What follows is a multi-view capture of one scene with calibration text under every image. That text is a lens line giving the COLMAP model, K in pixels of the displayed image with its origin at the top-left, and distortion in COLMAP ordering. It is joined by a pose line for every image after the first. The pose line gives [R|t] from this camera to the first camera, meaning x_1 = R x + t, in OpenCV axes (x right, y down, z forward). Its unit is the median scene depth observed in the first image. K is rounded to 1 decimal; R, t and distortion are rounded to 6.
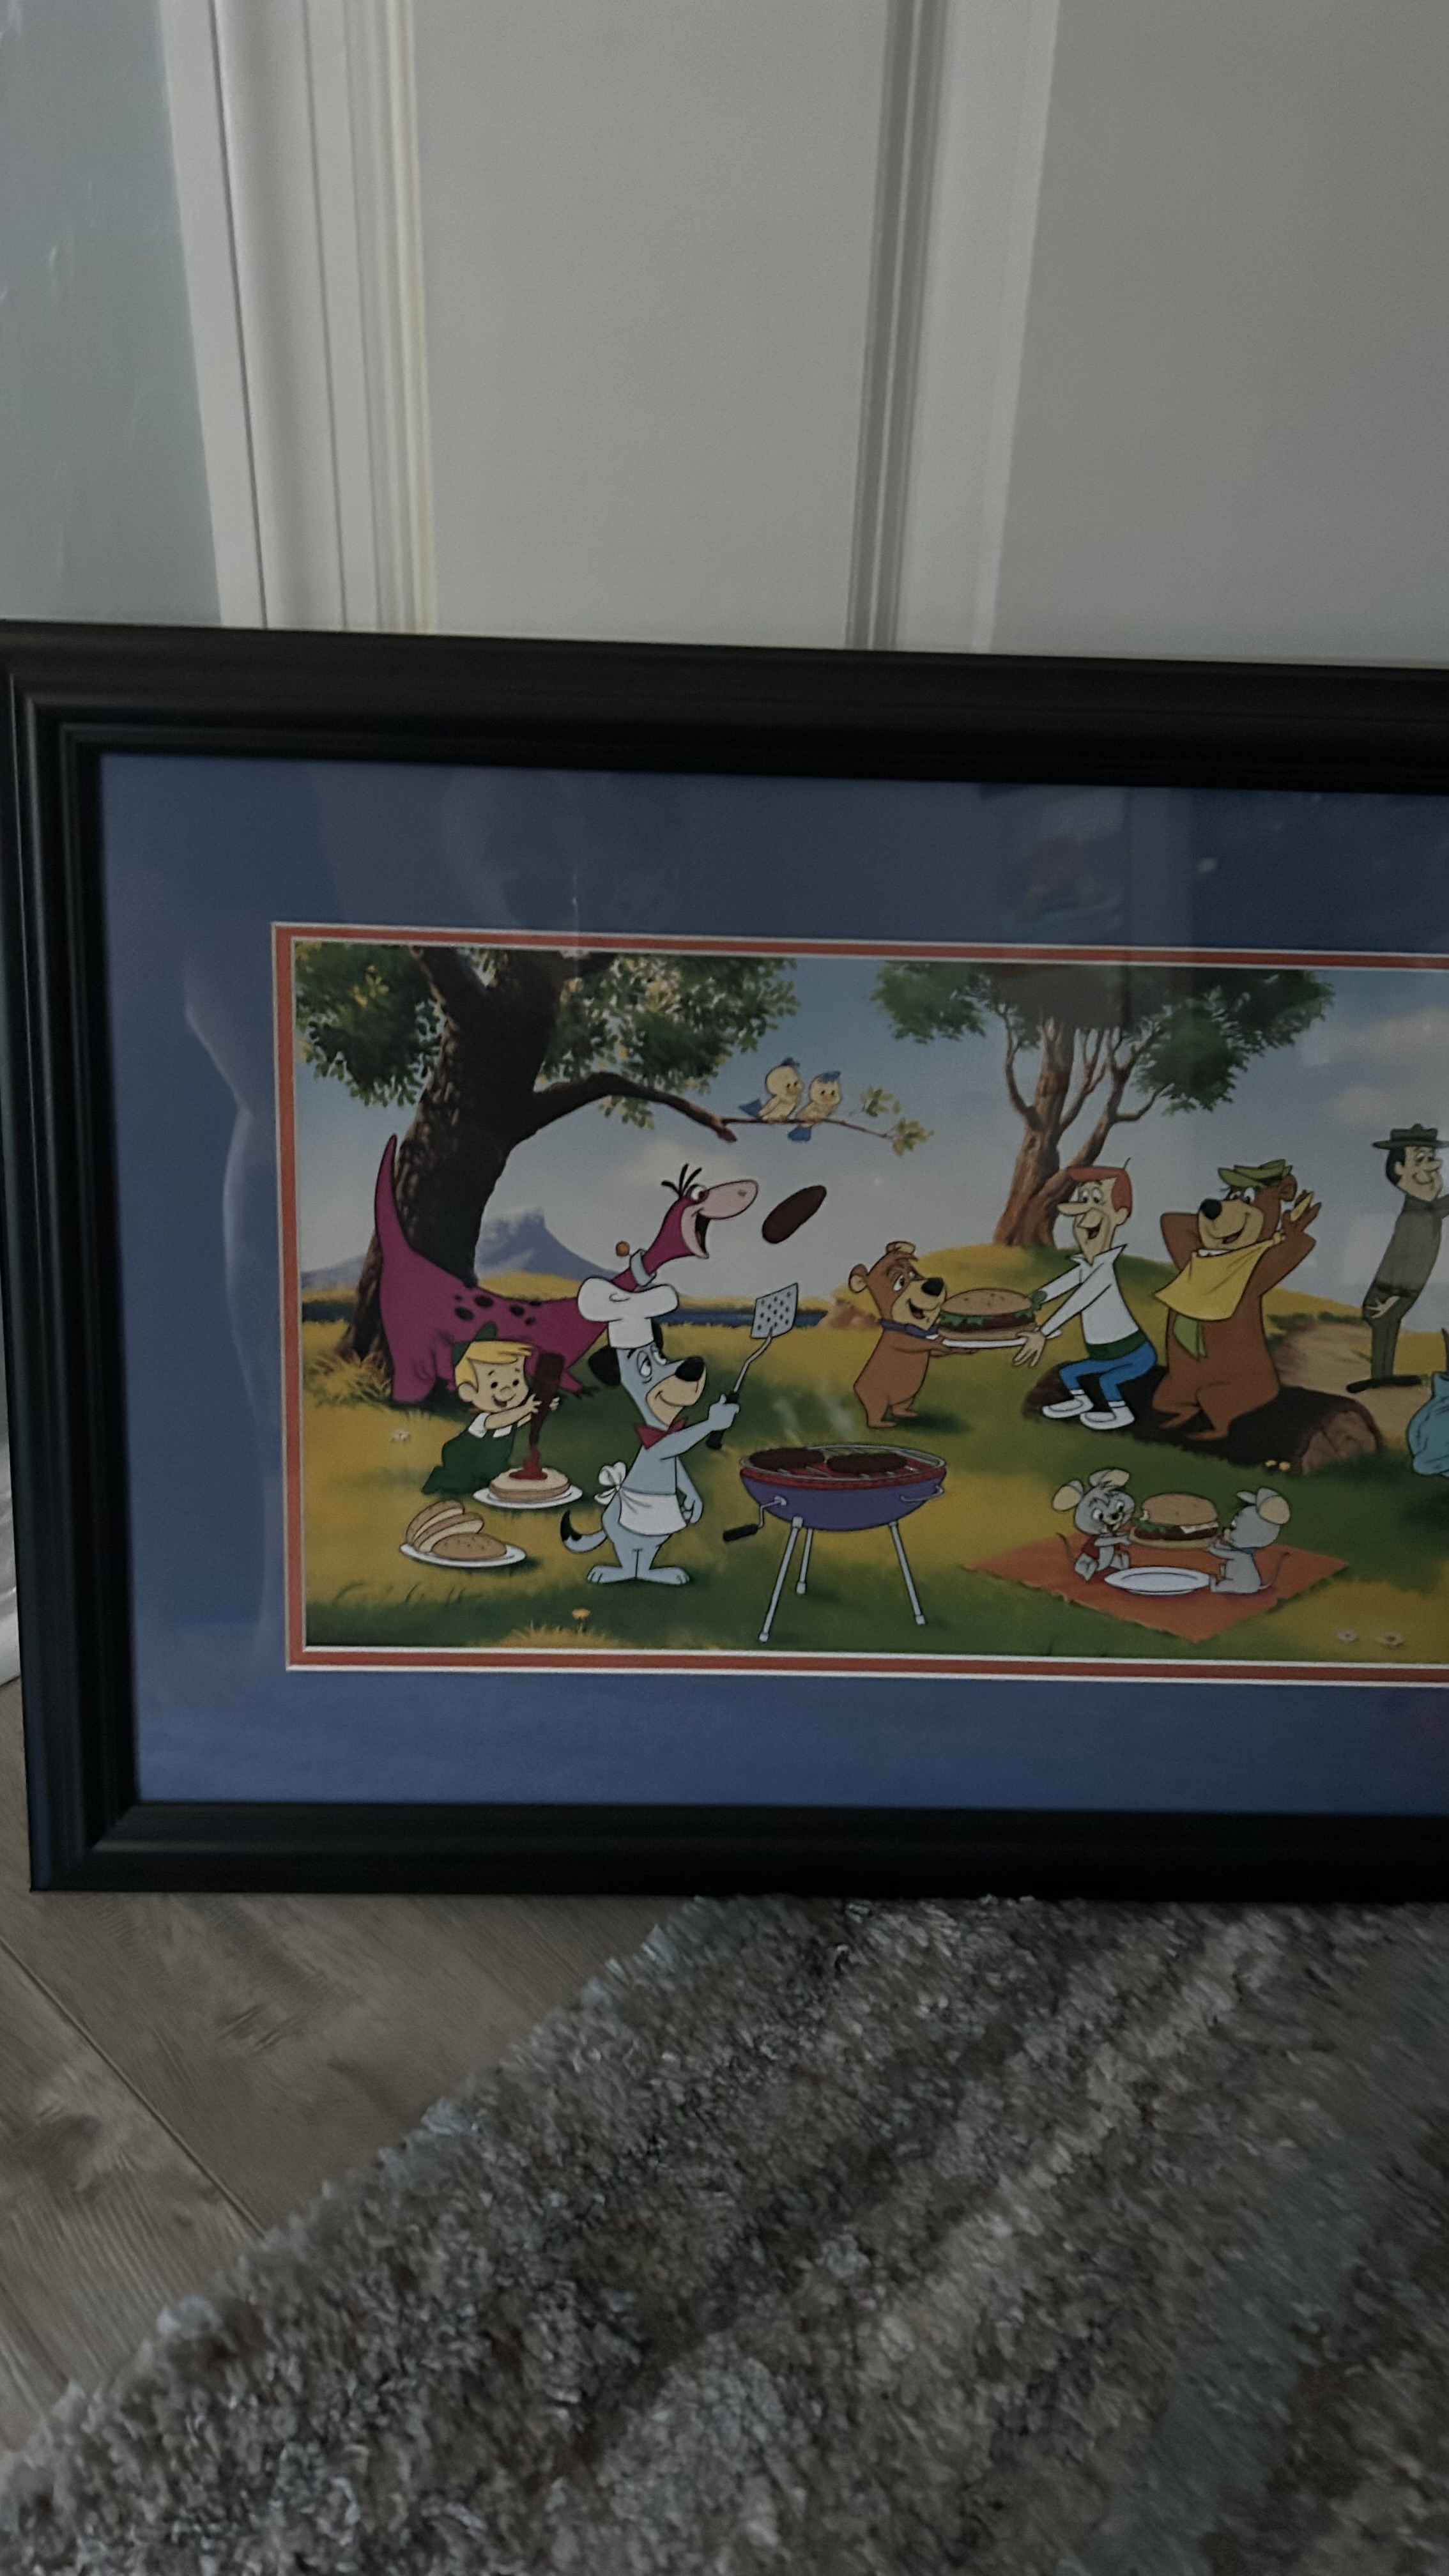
lens RADIAL K [[1963.5, 0, 718.2], [0, 1963.5, 1288.7], [0, 0, 1]] dist [0.061729, -0.080508]
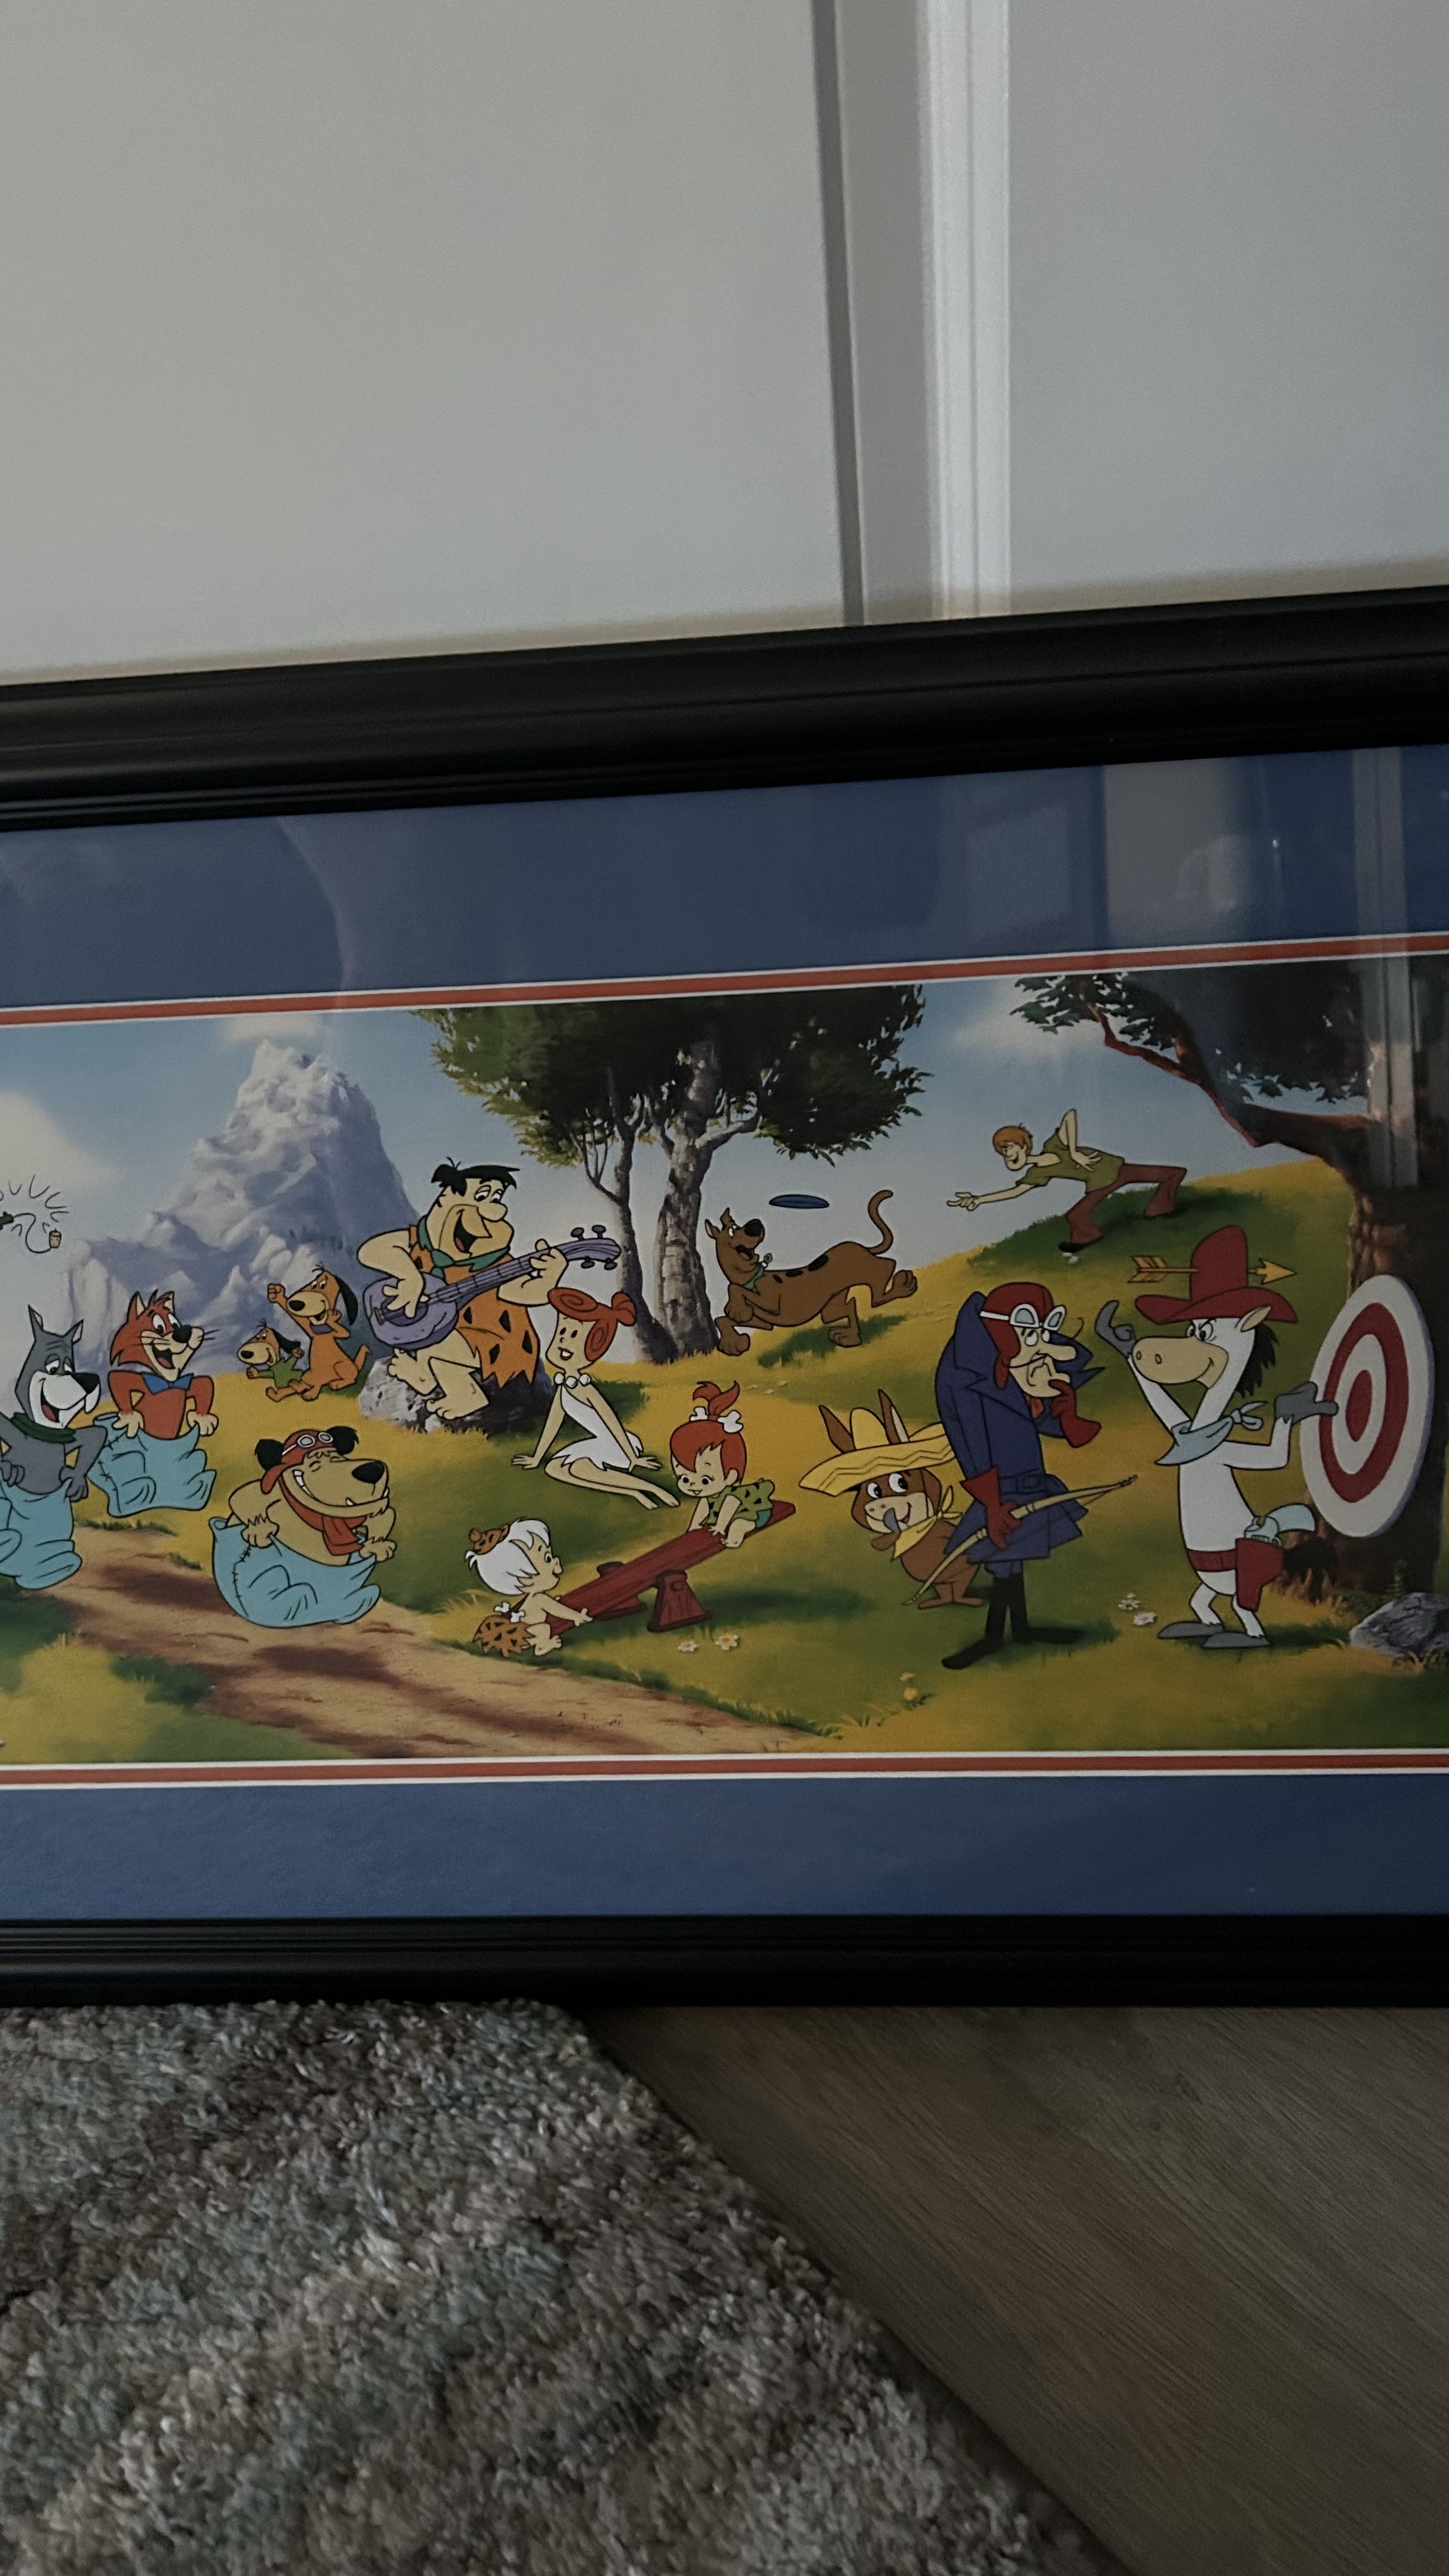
lens RADIAL K [[1963.5, 0, 686.9], [0, 1963.5, 1292.4], [0, 0, 1]] dist [0.061729, -0.080508]
pose [[0.988013, -0.054332, -0.144492, 0.853263], [0.064091, 0.995905, 0.063759, -0.074752], [0.140436, -0.072256, 0.987450, 0.149270]]
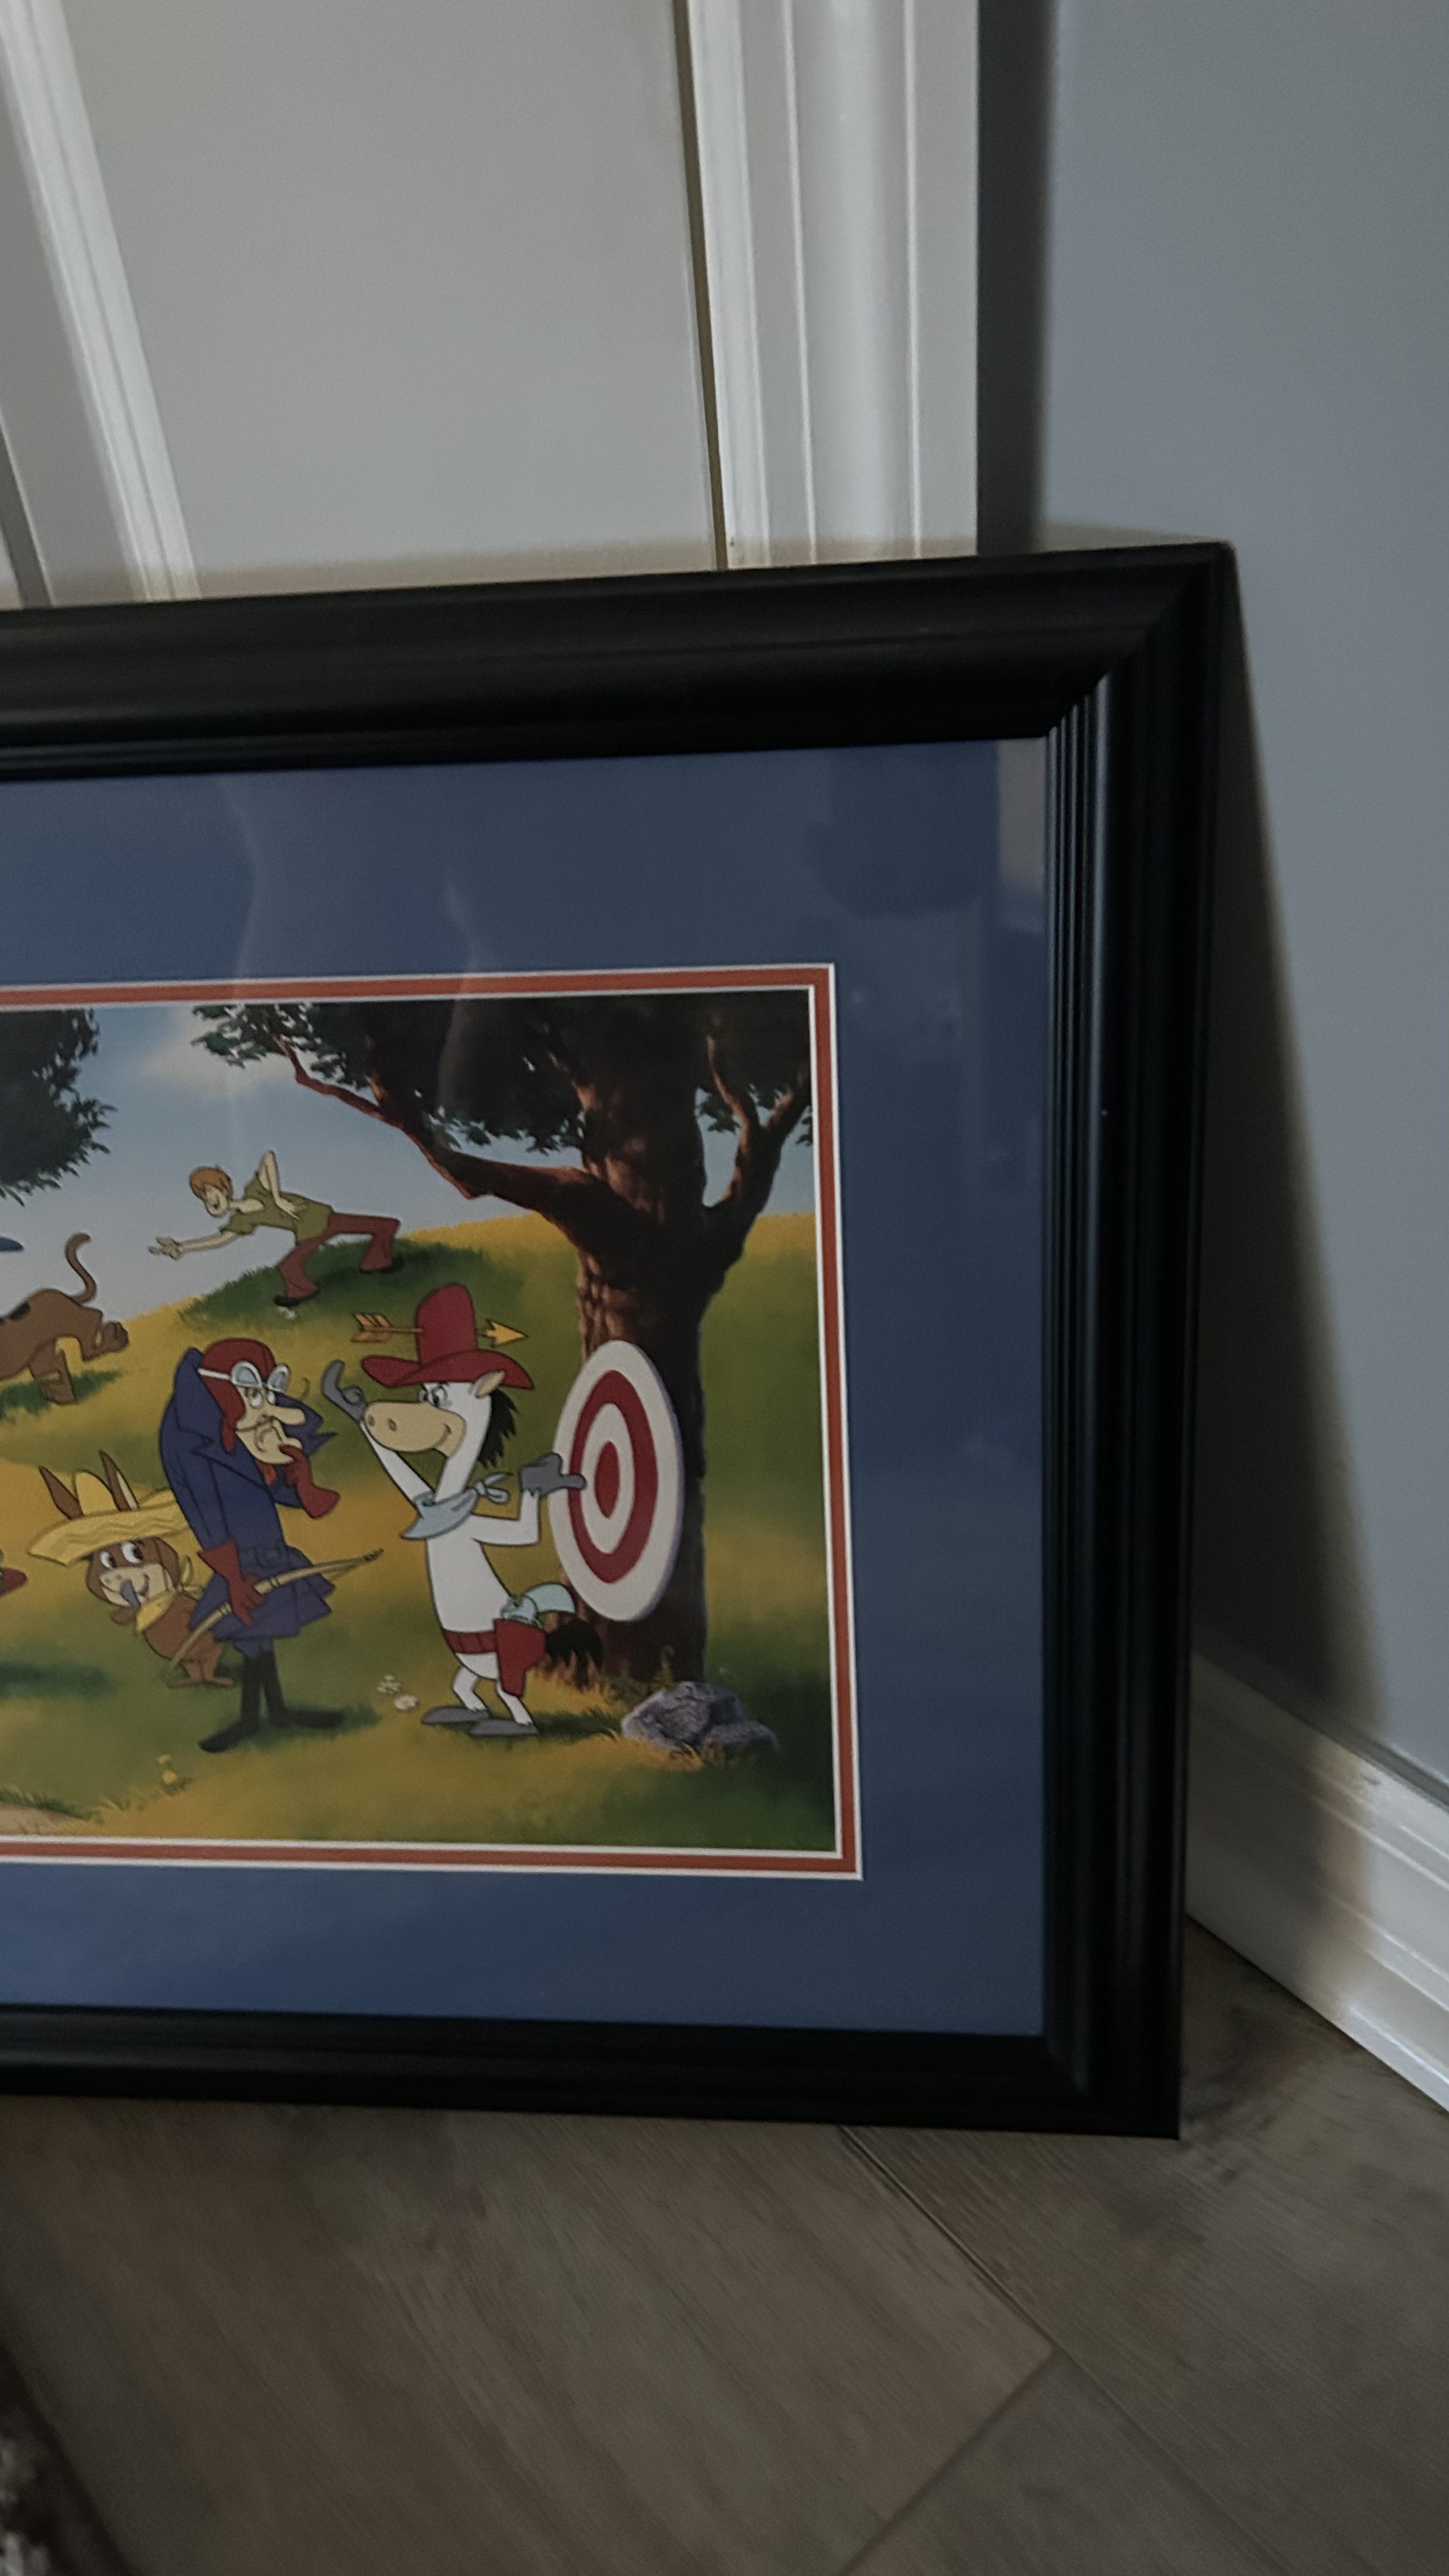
lens RADIAL K [[1963.5, 0, 705.2], [0, 1963.5, 1278.2], [0, 0, 1]] dist [0.061729, -0.080508]
pose [[0.987227, -0.030136, -0.156445, 1.180661], [0.044204, 0.995206, 0.087240, -0.098643], [0.153066, -0.093041, 0.983826, 0.282884]]
